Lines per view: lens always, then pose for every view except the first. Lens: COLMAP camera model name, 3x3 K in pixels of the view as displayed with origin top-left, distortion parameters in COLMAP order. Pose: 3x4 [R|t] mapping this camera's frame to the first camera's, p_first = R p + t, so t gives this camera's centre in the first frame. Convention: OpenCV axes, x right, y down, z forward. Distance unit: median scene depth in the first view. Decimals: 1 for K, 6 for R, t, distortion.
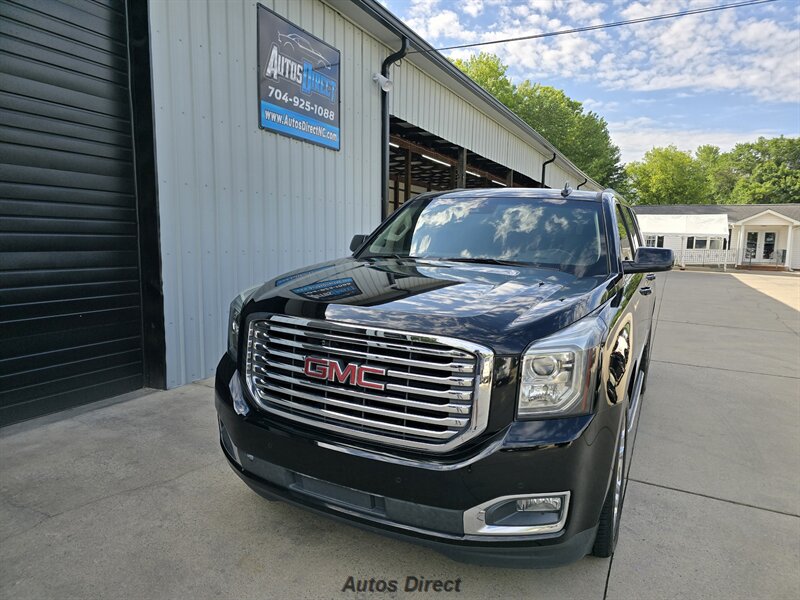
lens RADIAL K [[533.9, 0, 409.0], [0, 533.9, 306.2], [0, 0, 1]] dist [0.072546, -0.066752]
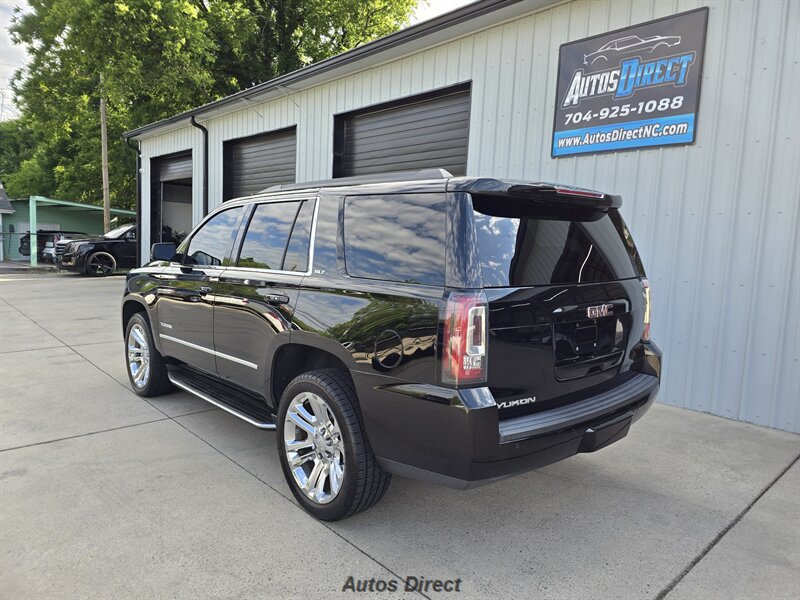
lens RADIAL K [[533.5, 0, 414.1], [0, 533.5, 300.9], [0, 0, 1]] dist [0.068817, -0.062632]
pose [[-0.350078, 0.060514, -0.934764, 0.810561], [-0.171217, 0.976966, 0.127368, -0.132762], [0.920940, 0.204636, -0.331654, 1.106397]]
